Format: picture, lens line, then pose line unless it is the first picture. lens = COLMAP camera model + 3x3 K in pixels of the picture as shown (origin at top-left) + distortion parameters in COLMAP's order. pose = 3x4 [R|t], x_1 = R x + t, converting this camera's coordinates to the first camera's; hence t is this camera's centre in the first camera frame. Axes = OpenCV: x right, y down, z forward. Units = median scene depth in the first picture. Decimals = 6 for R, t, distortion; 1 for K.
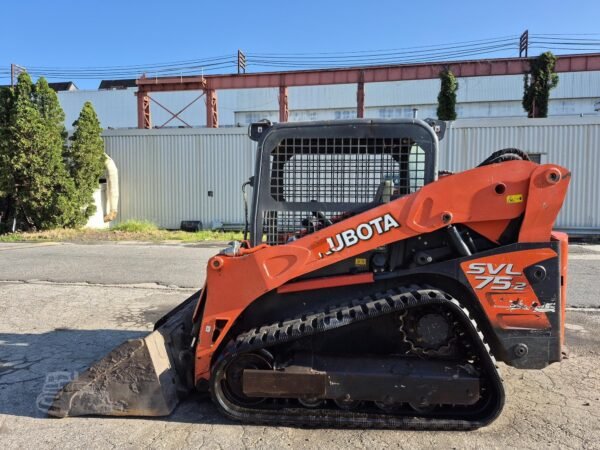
lens RADIAL K [[416.2, 0, 303.6], [0, 416.2, 222.0], [0, 0, 1]] dist [0.072149, -0.073656]
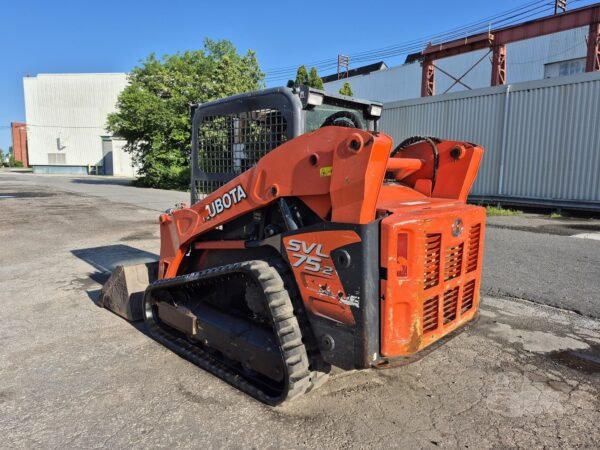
lens RADIAL K [[416.2, 0, 299.8], [0, 416.2, 223.9], [0, 0, 1]] dist [0.072149, -0.073656]
pose [[0.753747, 0.085781, -0.651542, 0.147236], [-0.035592, 0.995318, 0.089868, -0.003171], [0.656200, -0.044548, 0.753271, 0.044501]]
